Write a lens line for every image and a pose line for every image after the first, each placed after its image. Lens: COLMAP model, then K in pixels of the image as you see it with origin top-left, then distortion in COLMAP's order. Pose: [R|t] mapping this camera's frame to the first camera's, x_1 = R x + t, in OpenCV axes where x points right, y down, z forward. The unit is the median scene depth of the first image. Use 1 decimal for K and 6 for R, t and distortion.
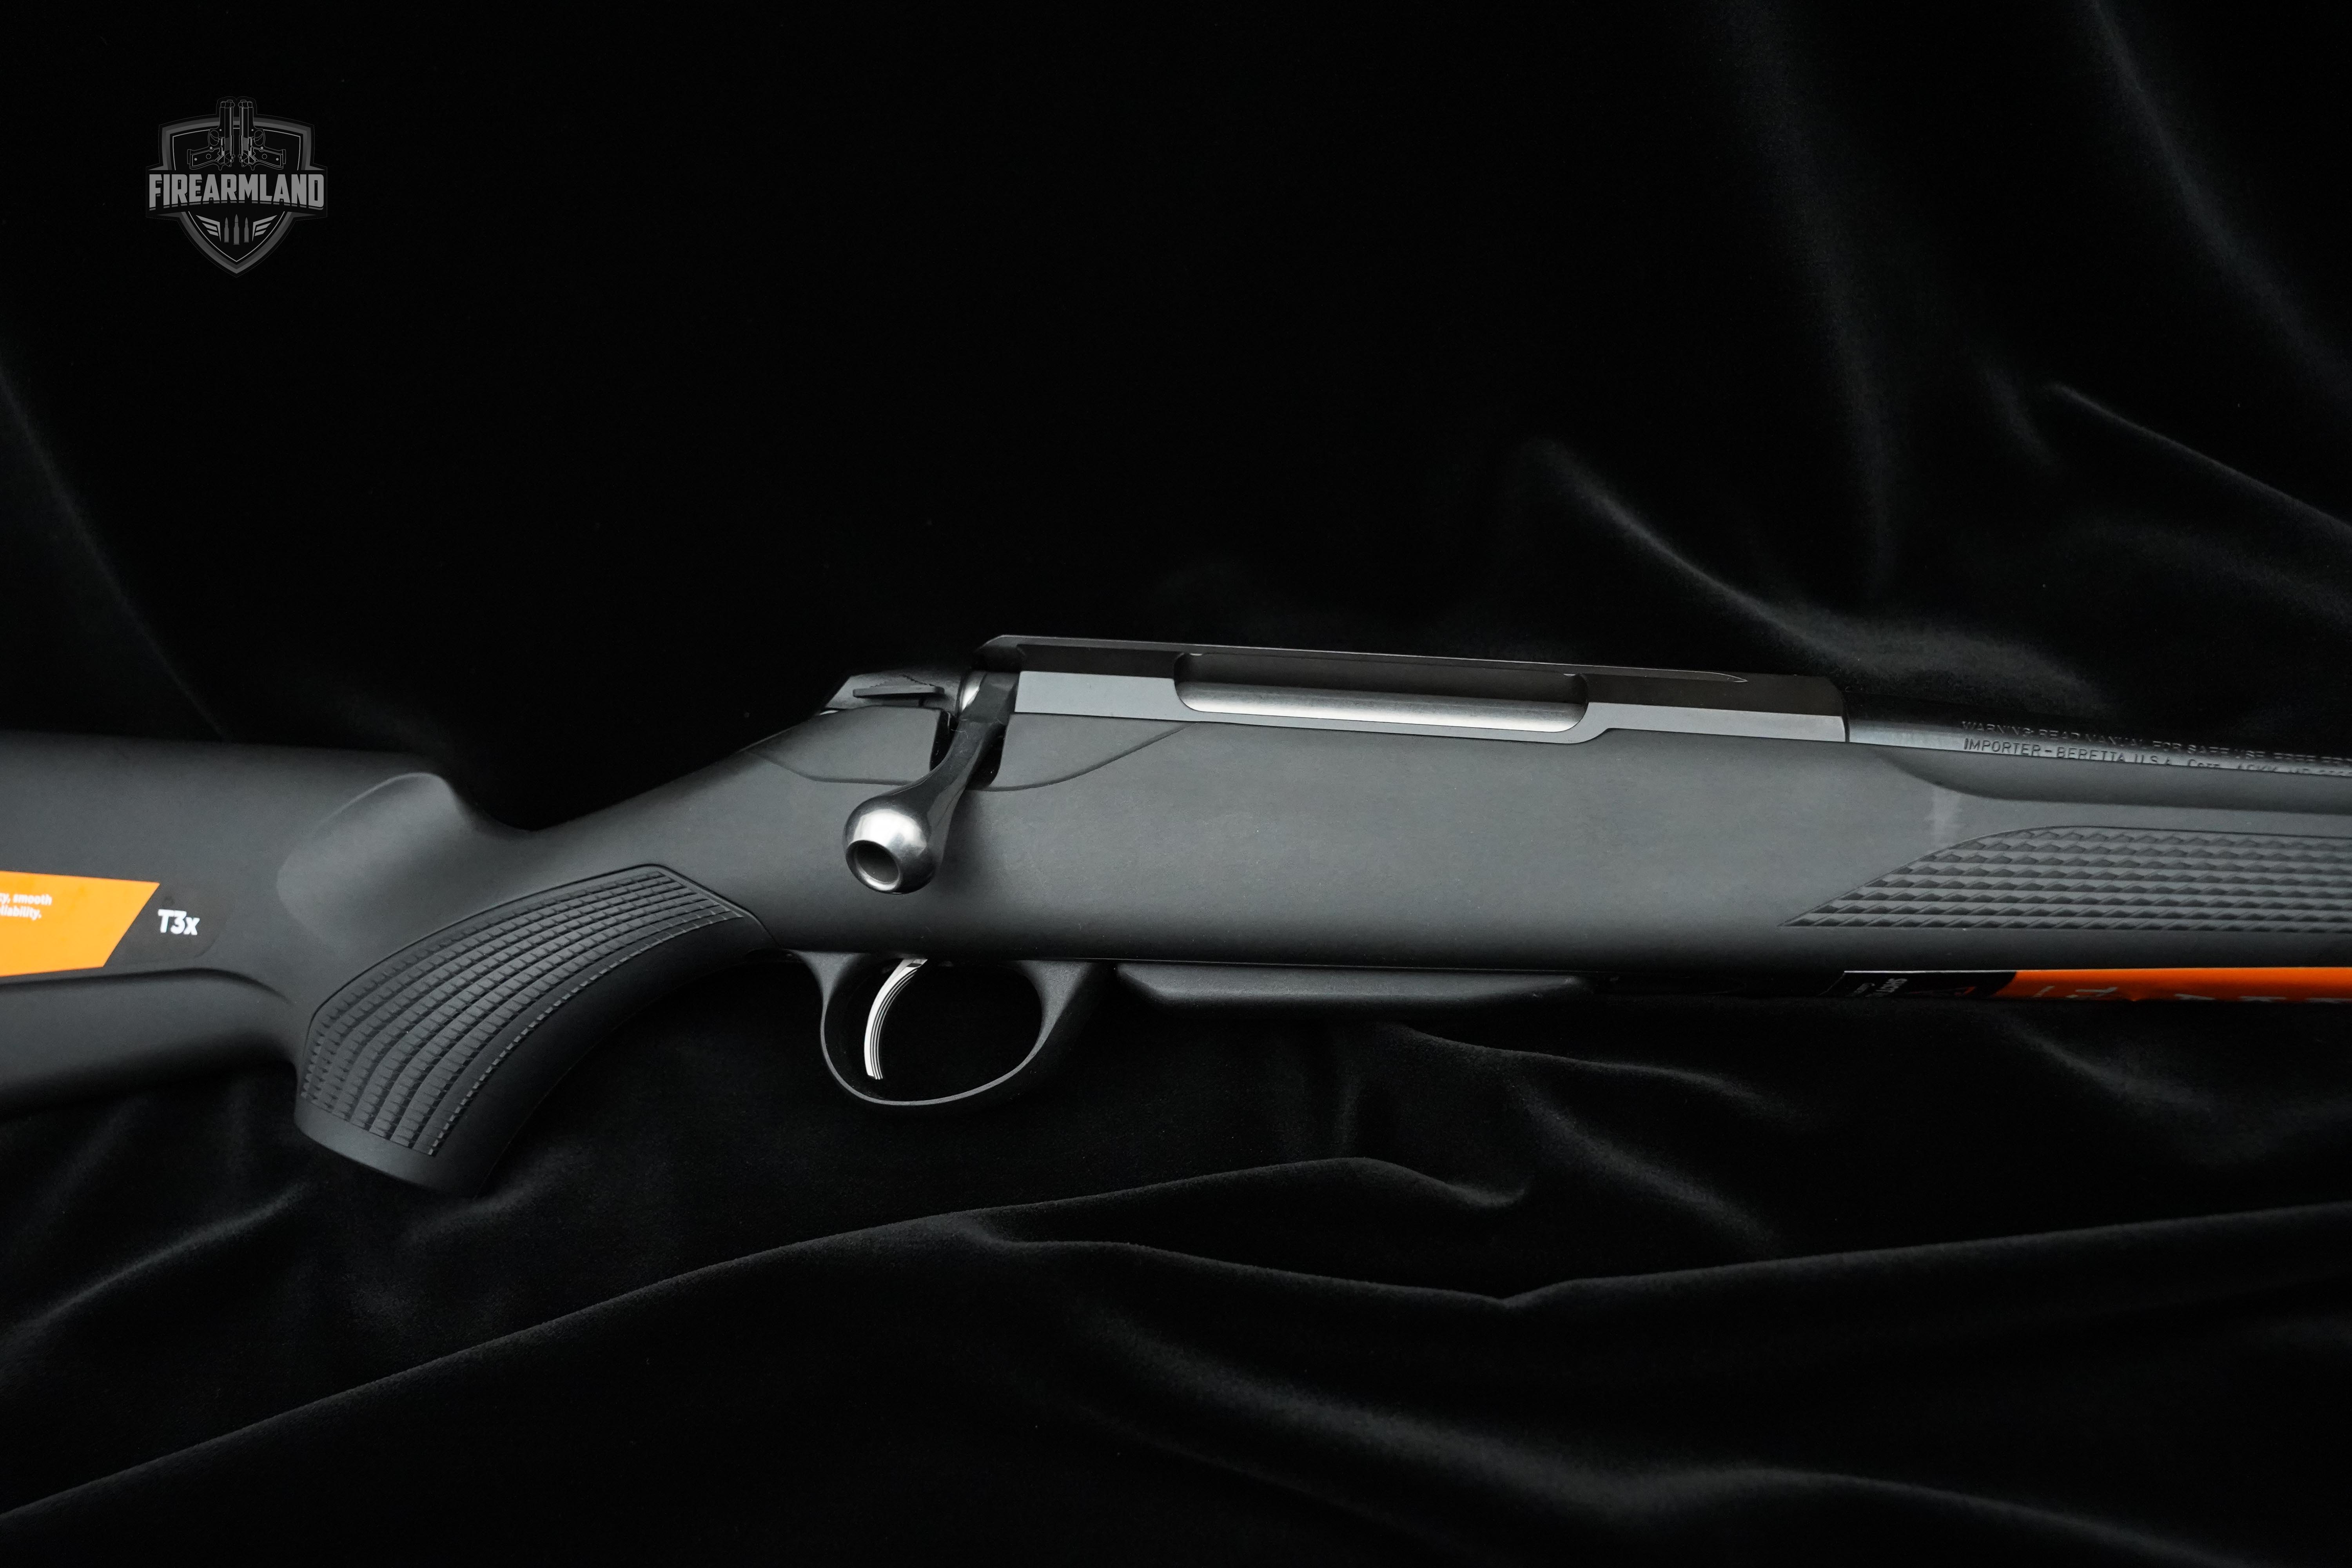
lens RADIAL K [[1617.1, 0, 1180.1], [0, 1617.1, 760.8], [0, 0, 1]] dist [-0.170640, 0.114953]
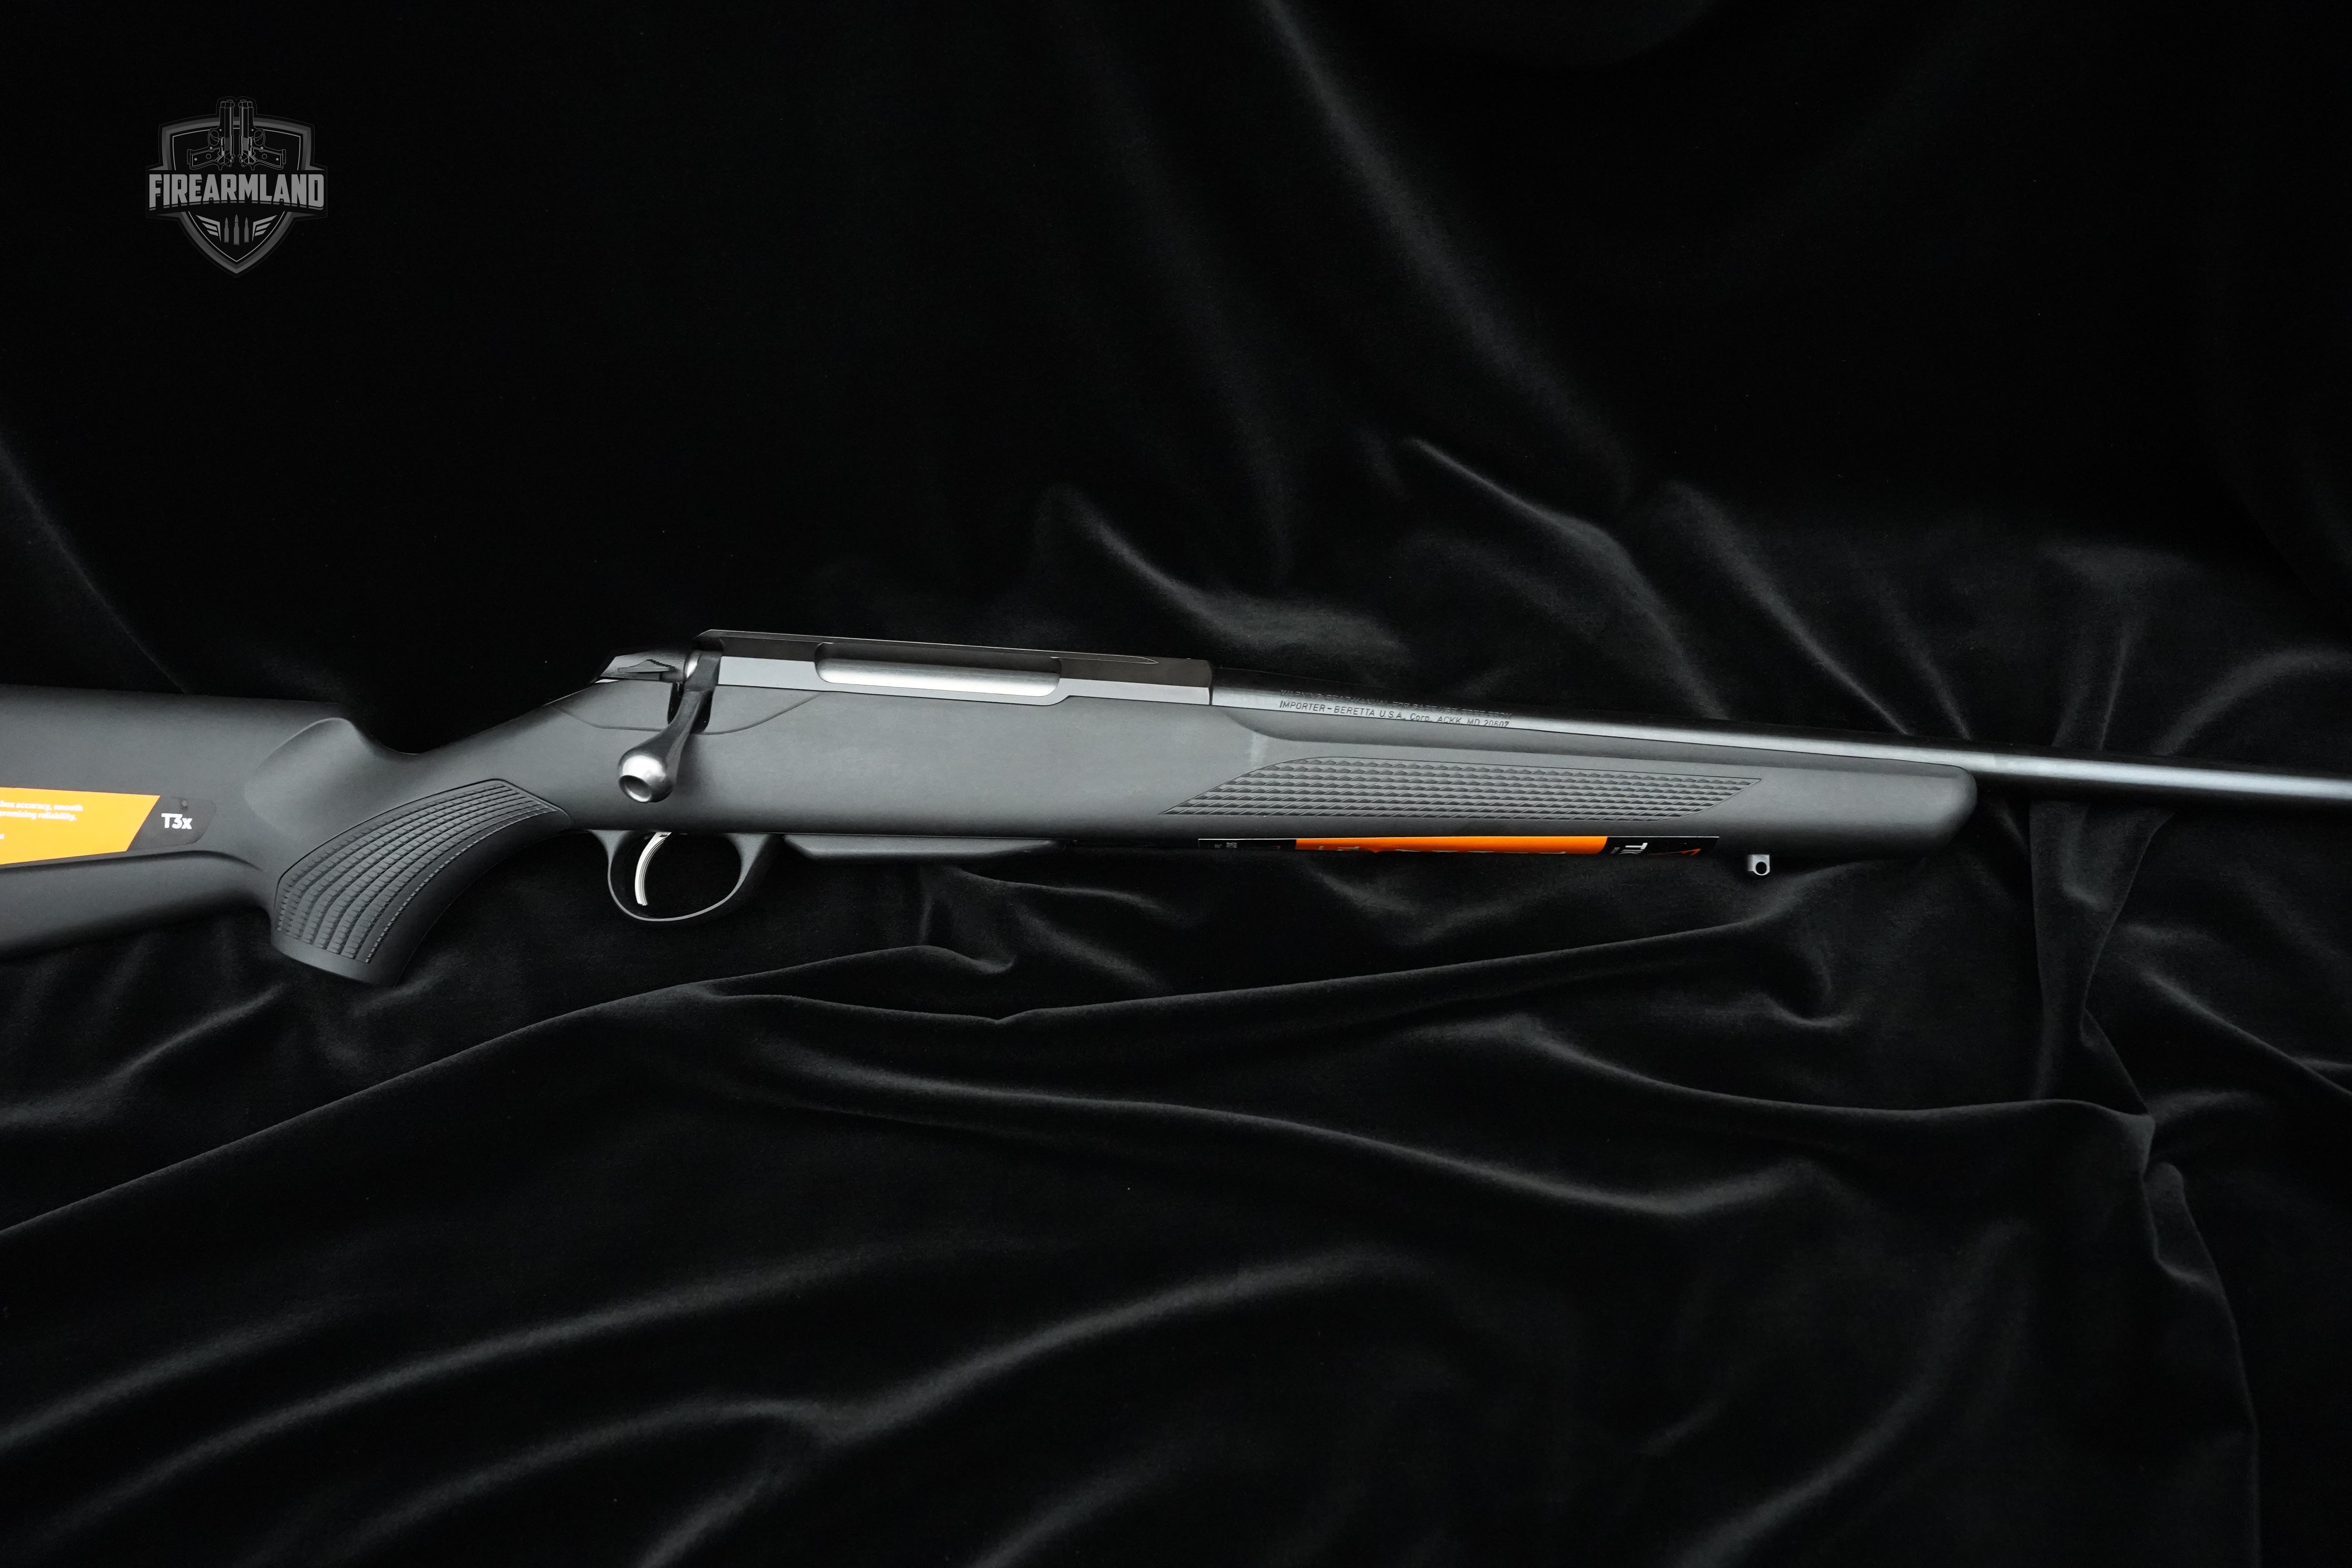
lens RADIAL K [[1617.1, 0, 1180.1], [0, 1617.1, 760.8], [0, 0, 1]] dist [-0.170640, 0.114953]
pose [[0.991321, -0.019912, 0.129949, 0.150581], [-0.000610, 0.987755, 0.156010, -0.205730], [-0.131465, -0.154735, 0.979170, -0.660864]]
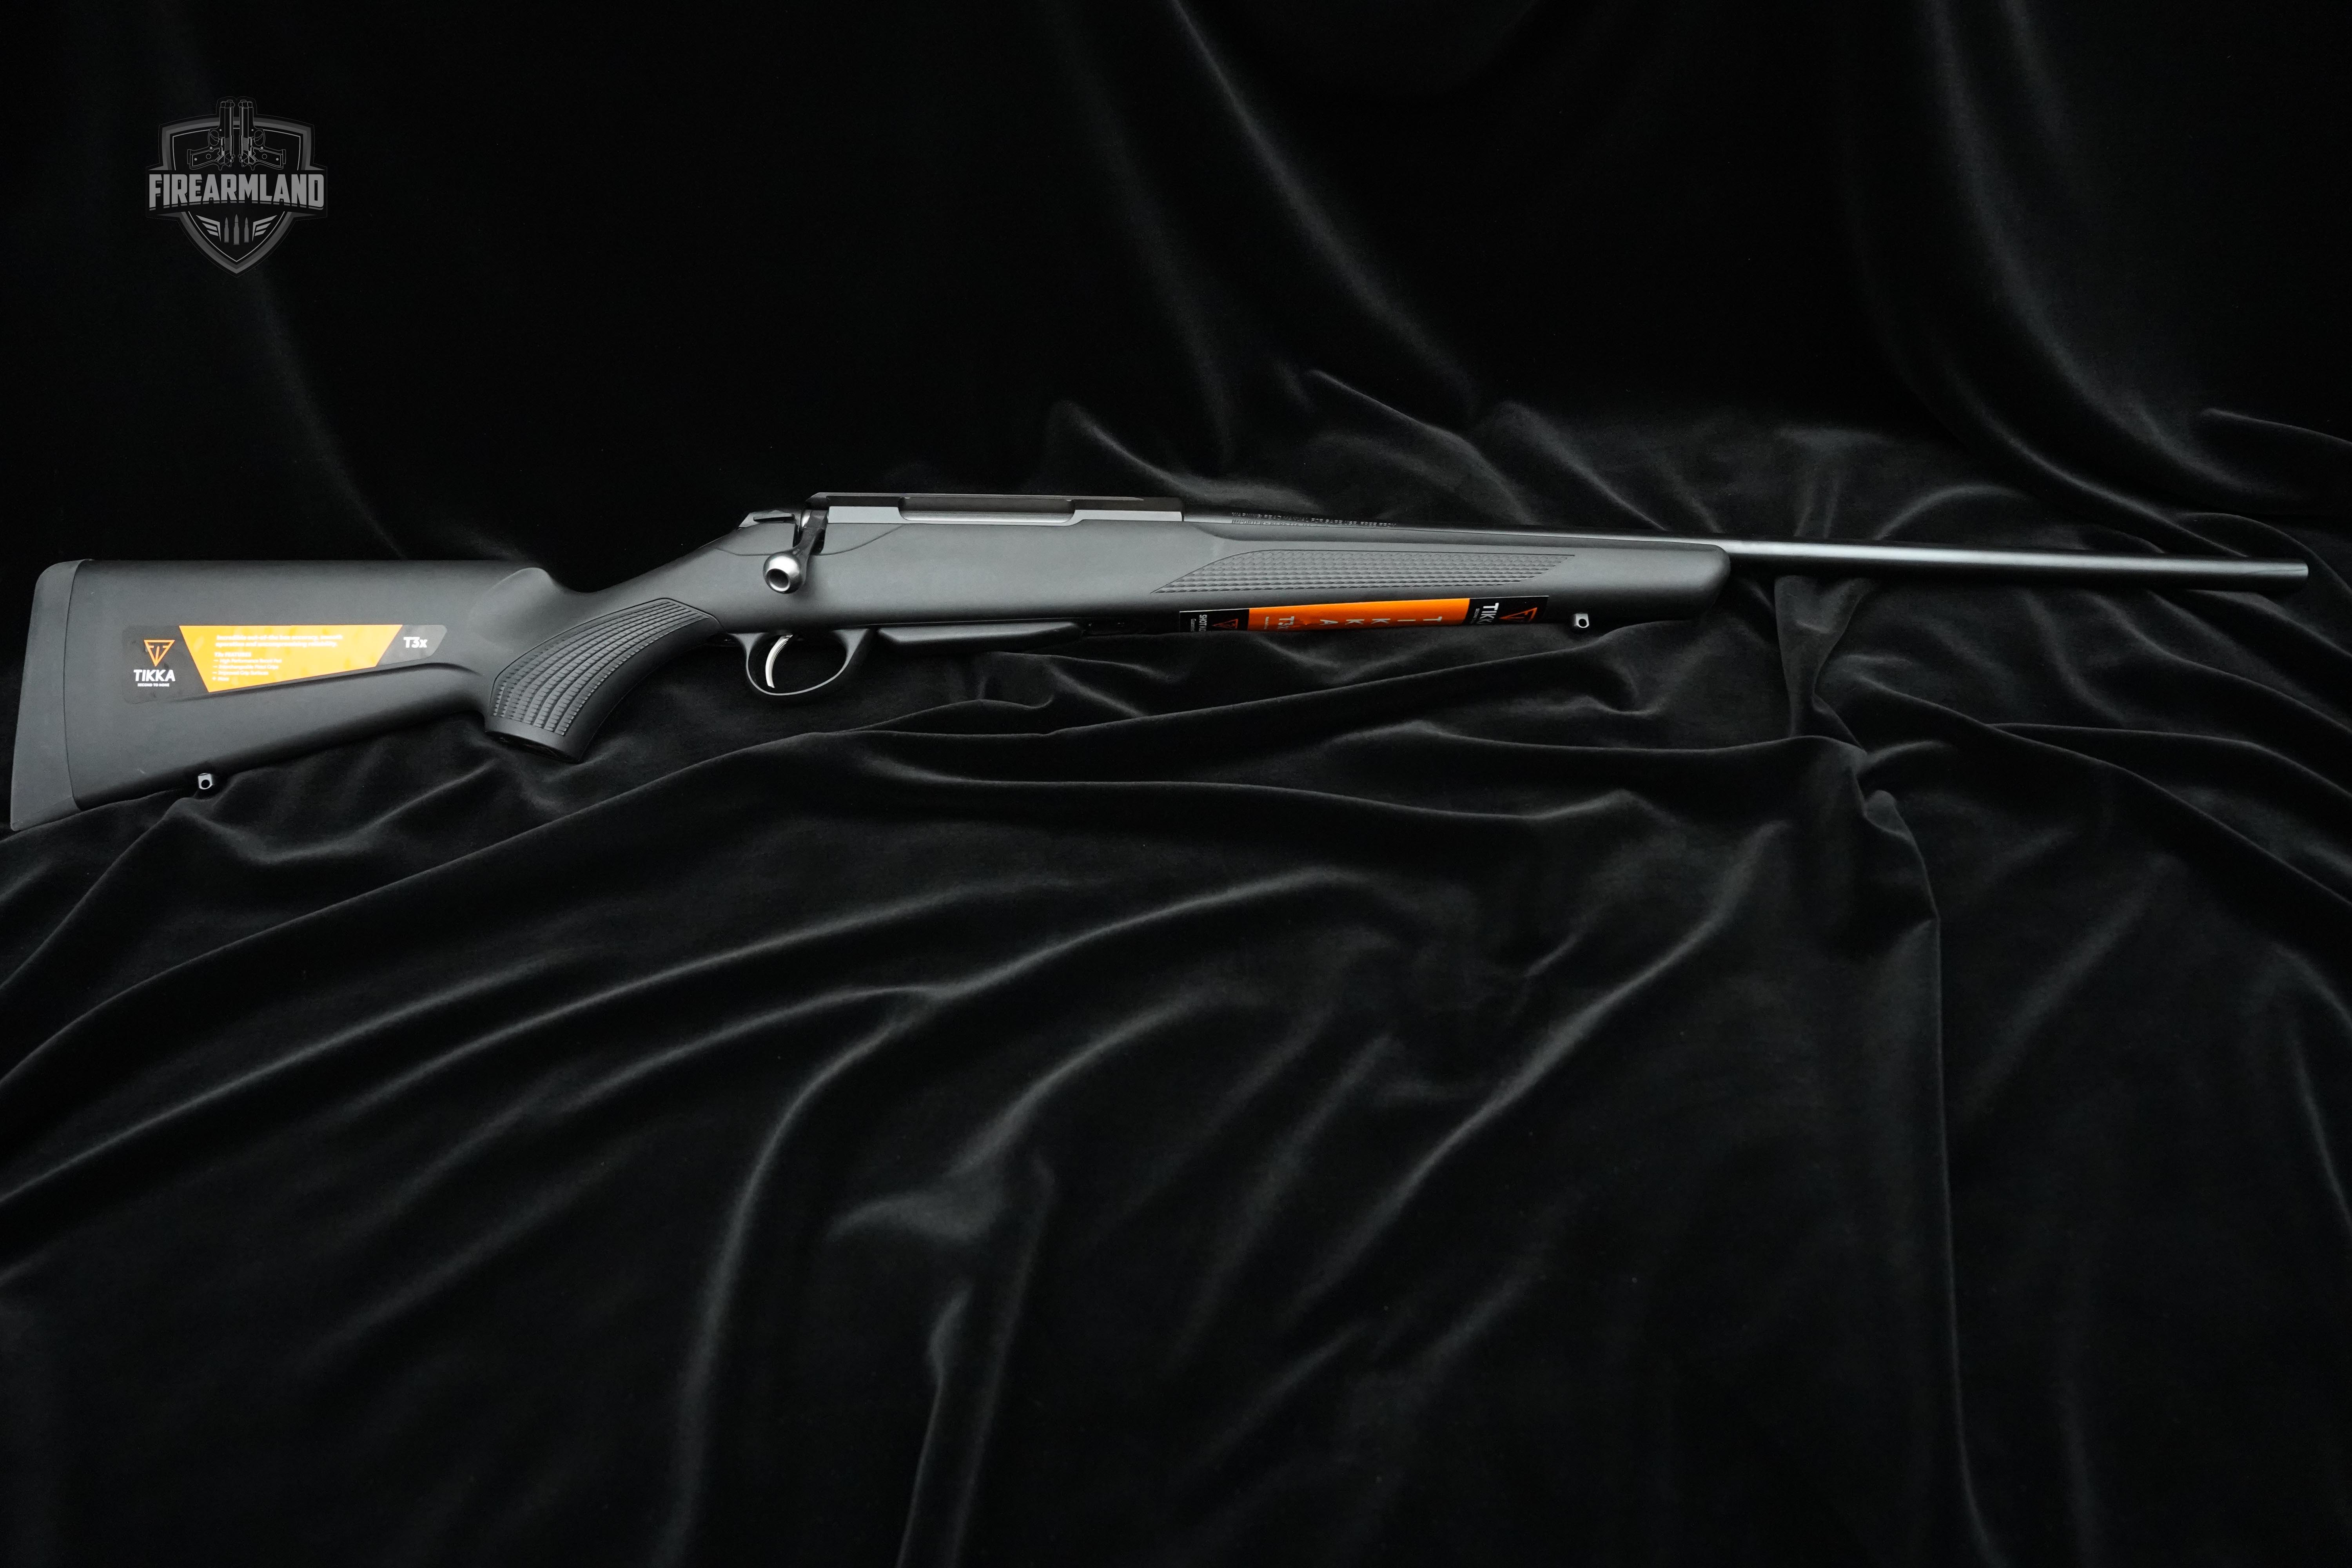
lens RADIAL K [[1617.1, 0, 1180.1], [0, 1617.1, 760.8], [0, 0, 1]] dist [-0.170640, 0.114953]
pose [[0.982111, -0.043219, 0.183278, -0.043546], [0.040813, 0.999024, 0.016879, 0.286292], [-0.183829, -0.009097, 0.982916, -1.310376]]
